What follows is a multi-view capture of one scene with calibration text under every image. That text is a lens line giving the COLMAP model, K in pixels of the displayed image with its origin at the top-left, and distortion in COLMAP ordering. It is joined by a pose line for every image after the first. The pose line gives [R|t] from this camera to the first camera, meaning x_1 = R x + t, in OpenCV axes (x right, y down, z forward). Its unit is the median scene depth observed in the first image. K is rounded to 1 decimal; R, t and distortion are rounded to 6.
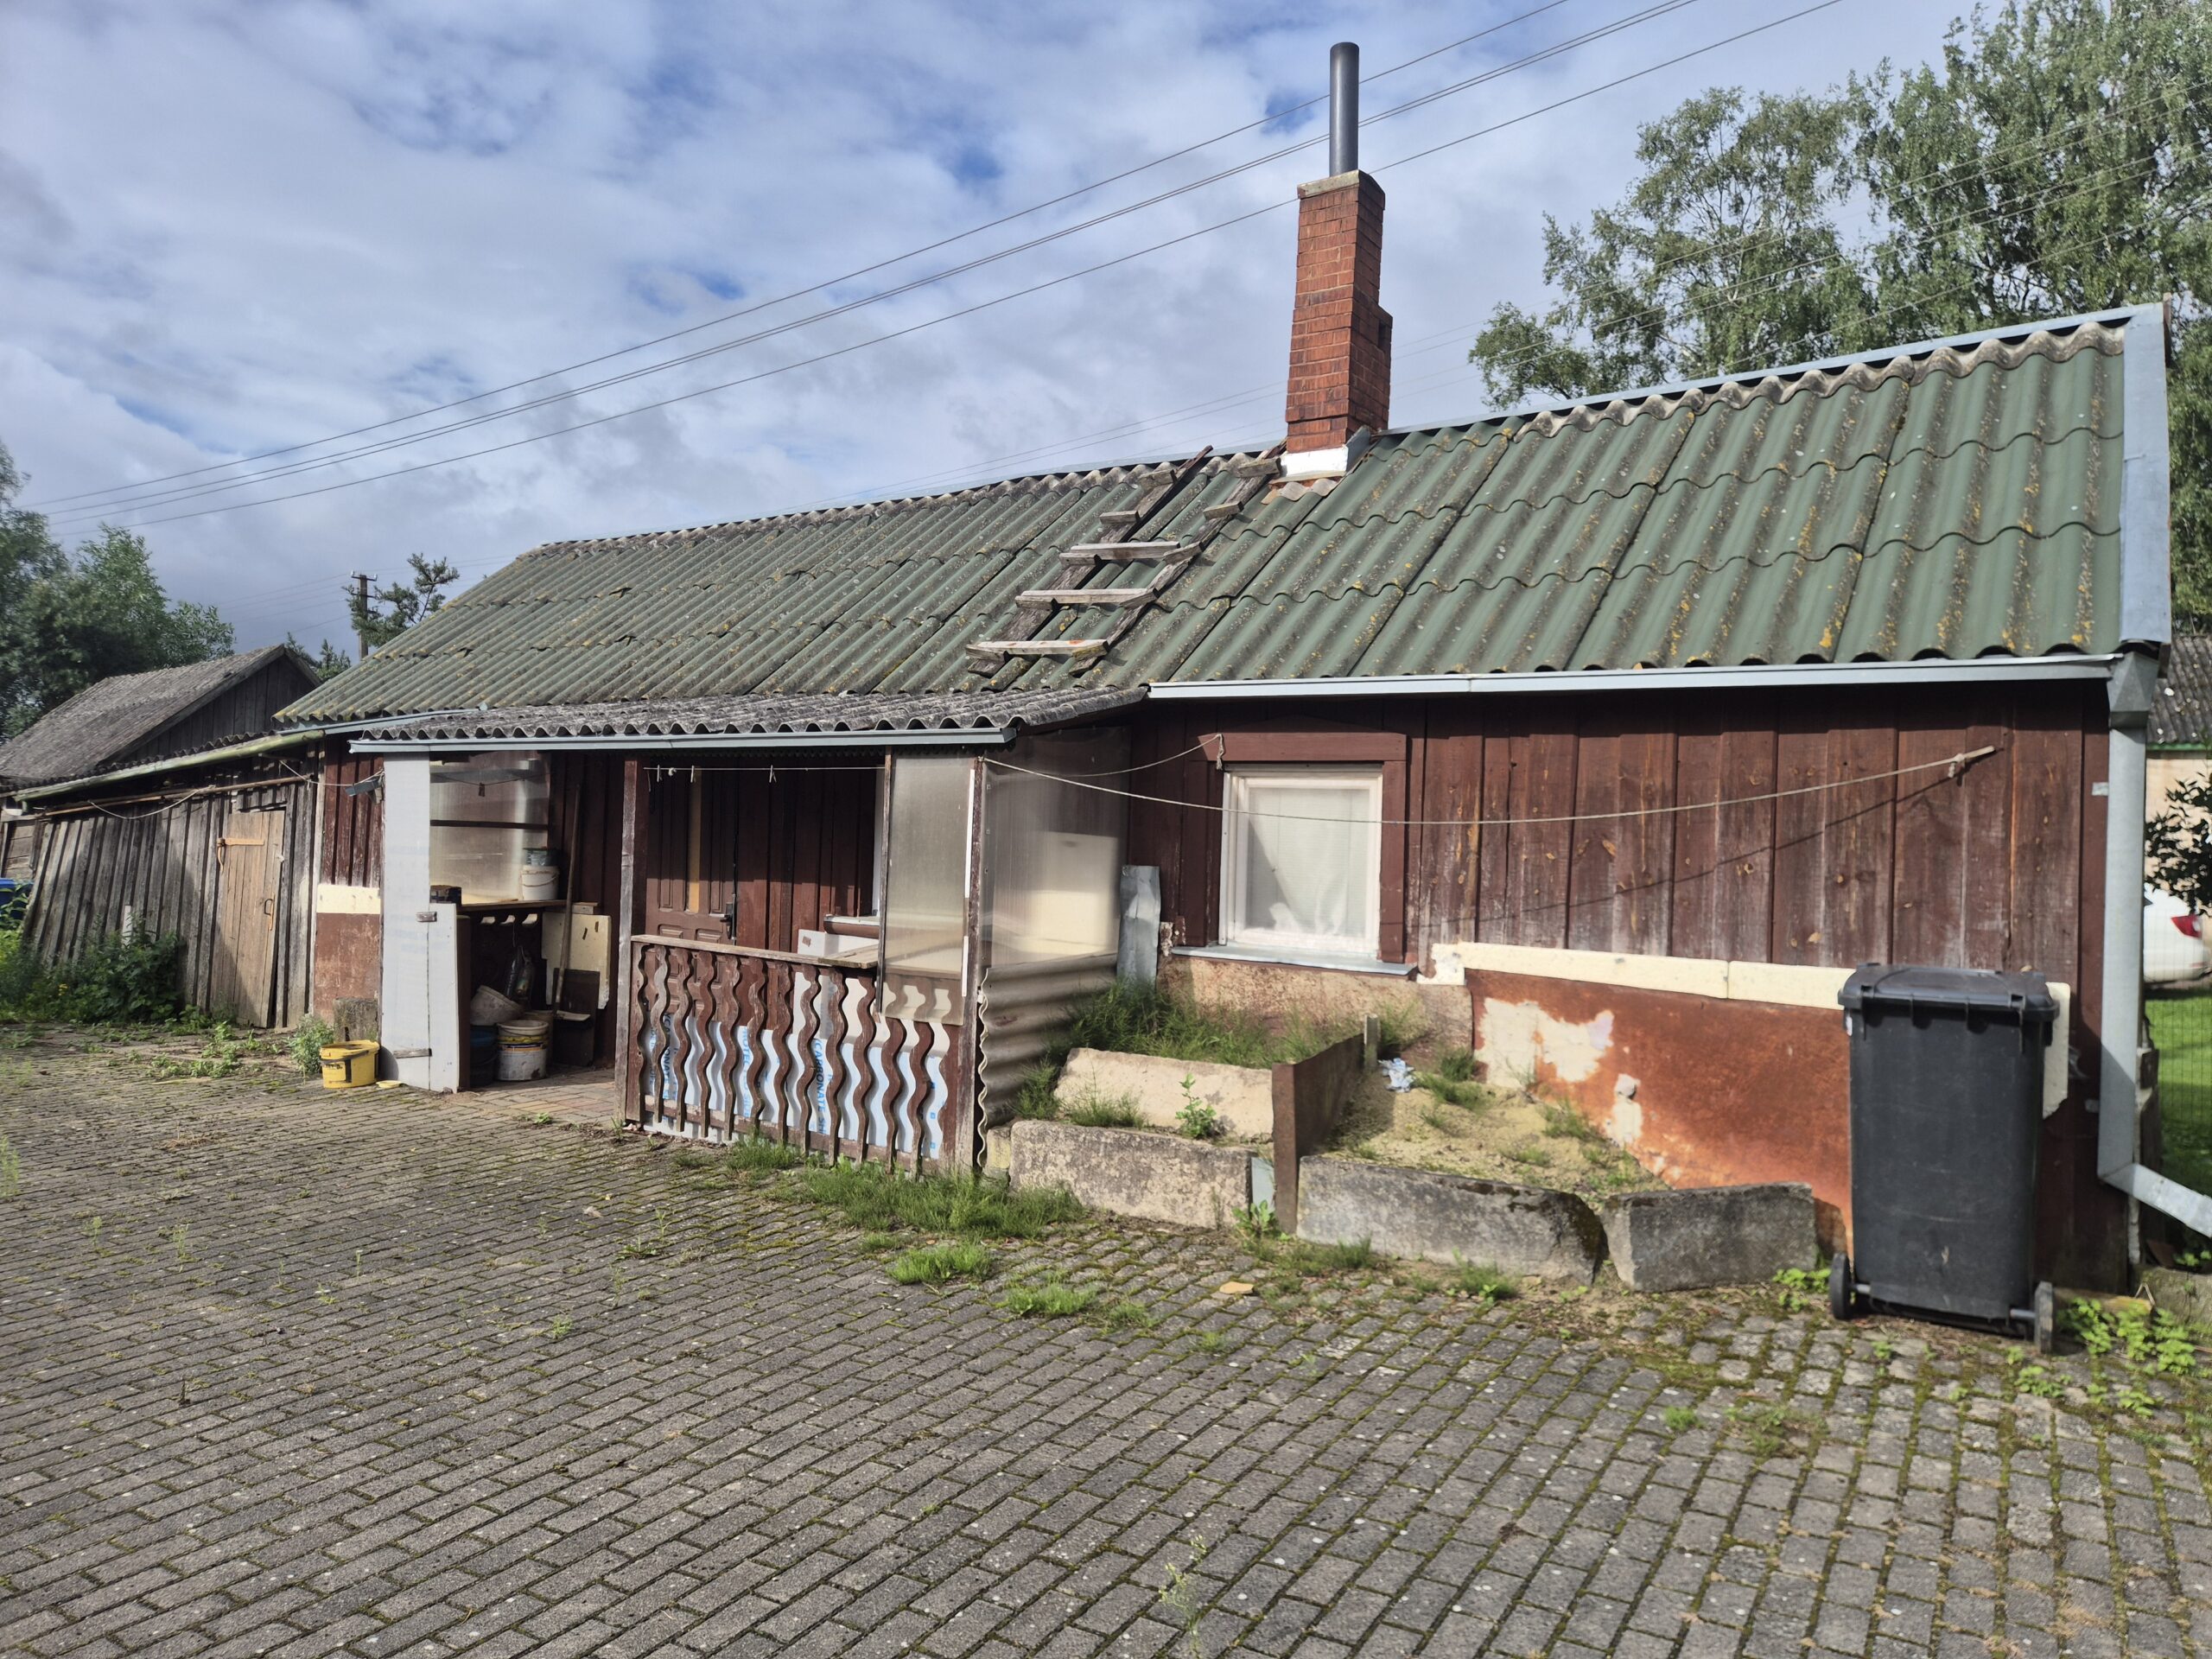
lens RADIAL K [[1464.7, 0, 1147.7], [0, 1464.7, 843.3], [0, 0, 1]] dist [0.078161, -0.070735]
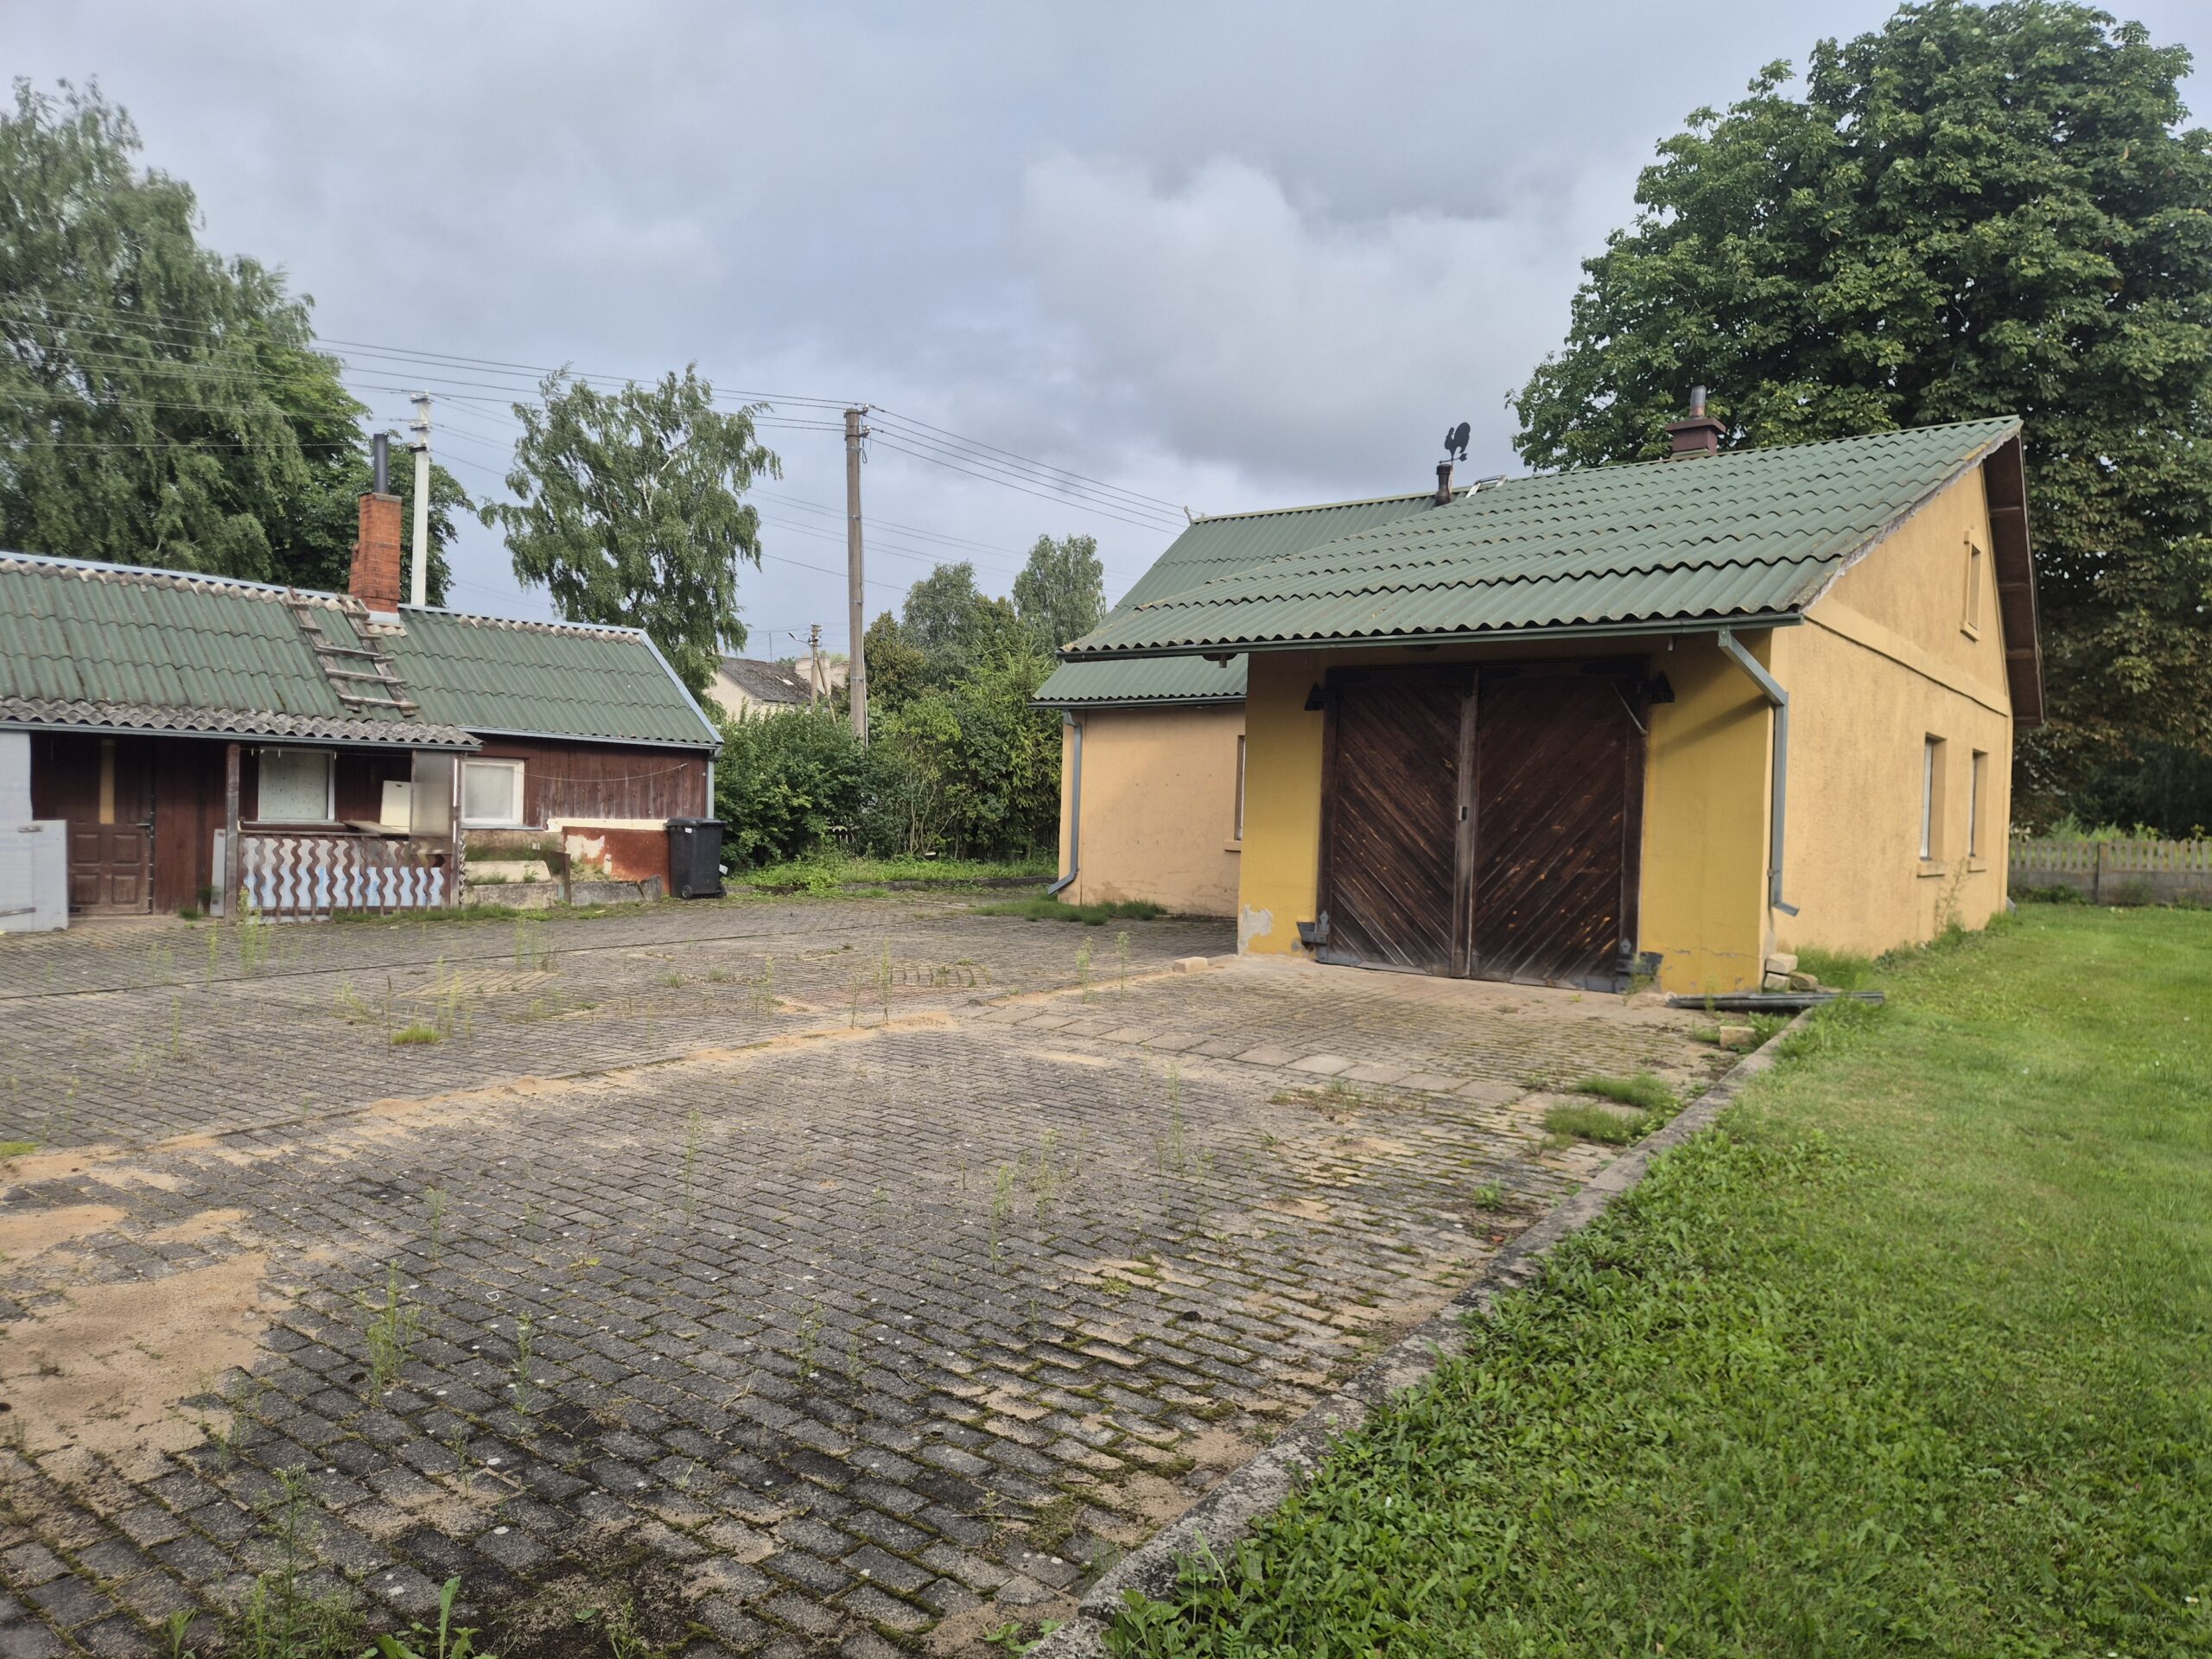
lens RADIAL K [[1464.7, 0, 1106.2], [0, 1464.7, 835.6], [0, 0, 1]] dist [0.078161, -0.070735]
pose [[0.149735, -0.035198, 0.988100, -2.721742], [-0.006240, 0.999313, 0.036543, -0.016940], [-0.988707, -0.011637, 0.149412, -0.617392]]
